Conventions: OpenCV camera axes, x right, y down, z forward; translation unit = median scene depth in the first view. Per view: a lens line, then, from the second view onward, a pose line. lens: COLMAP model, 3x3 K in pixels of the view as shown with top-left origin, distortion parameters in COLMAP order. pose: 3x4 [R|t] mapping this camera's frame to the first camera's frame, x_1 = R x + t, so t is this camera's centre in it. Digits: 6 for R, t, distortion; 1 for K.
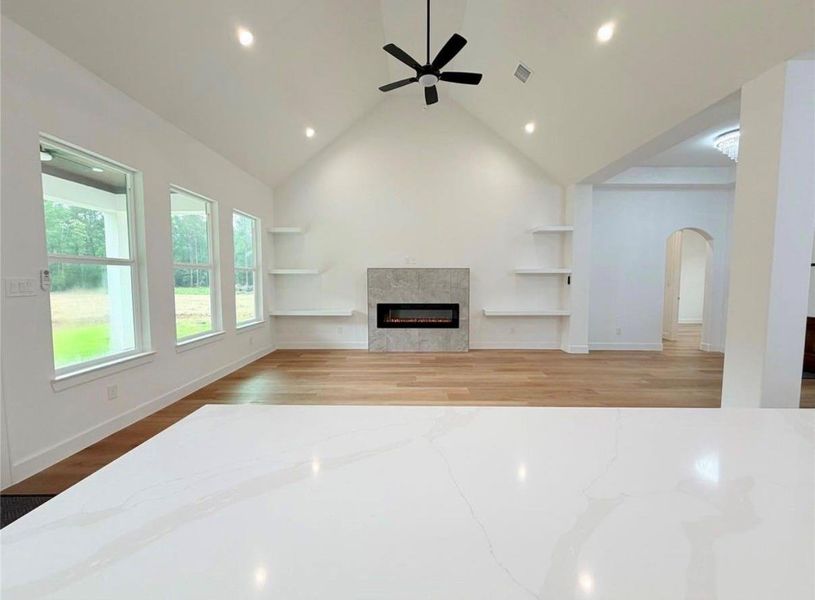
lens RADIAL K [[327.5, 0, 401.0], [0, 327.5, 297.8], [0, 0, 1]] dist [0.001874, -0.000642]
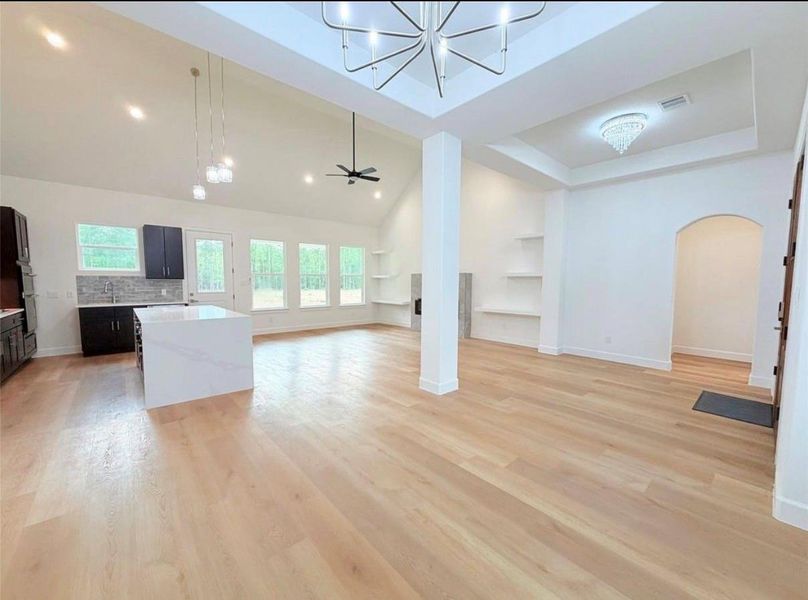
lens RADIAL K [[317.6, 0, 407.9], [0, 317.6, 307.1], [0, 0, 1]] dist [-0.002235, -0.000068]
pose [[0.673734, 0.061475, -0.736413, 0.978779], [-0.048160, 0.998068, 0.039256, 0.005006], [0.737403, 0.009018, 0.675393, -0.004298]]
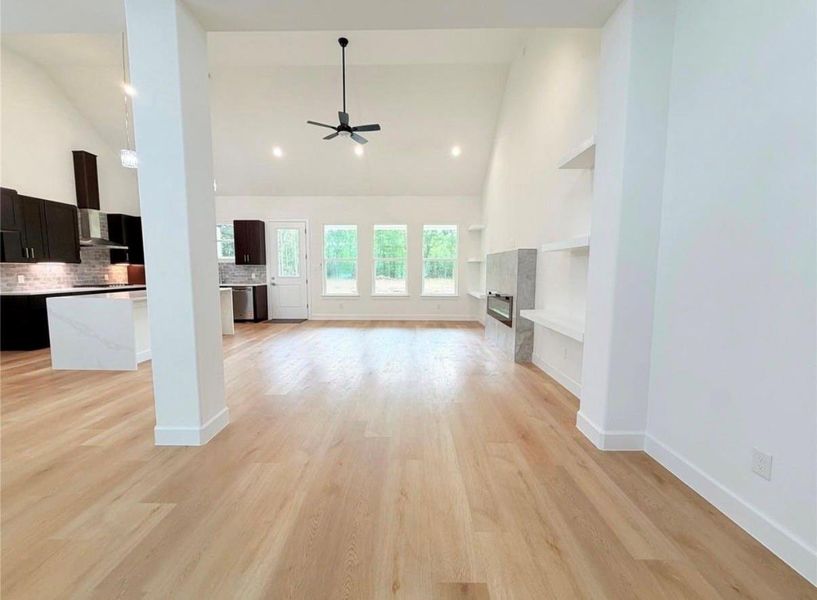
lens RADIAL K [[328.3, 0, 409.1], [0, 328.3, 298.6], [0, 0, 1]] dist [0.001874, -0.000642]
pose [[-0.006693, 0.090712, -0.995855, 0.950025], [-0.060570, 0.994012, 0.090951, -0.031952], [0.998142, 0.060927, -0.001159, 0.766552]]
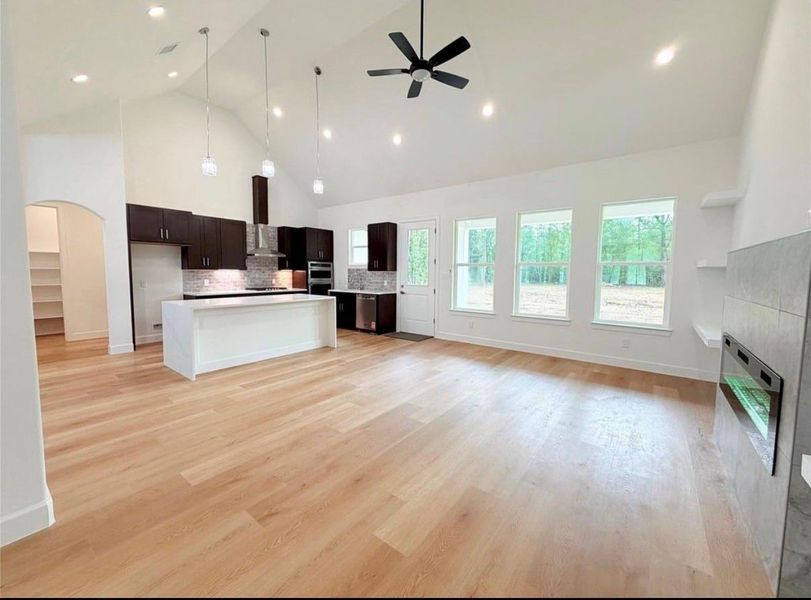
lens RADIAL K [[325.9, 0, 404.3], [0, 325.9, 293.0], [0, 0, 1]] dist [0.001874, -0.000642]
pose [[-0.609179, 0.047111, -0.791632, 0.534586], [-0.054801, 0.993347, 0.101286, -0.054312], [0.791137, 0.105083, -0.602544, 0.927286]]
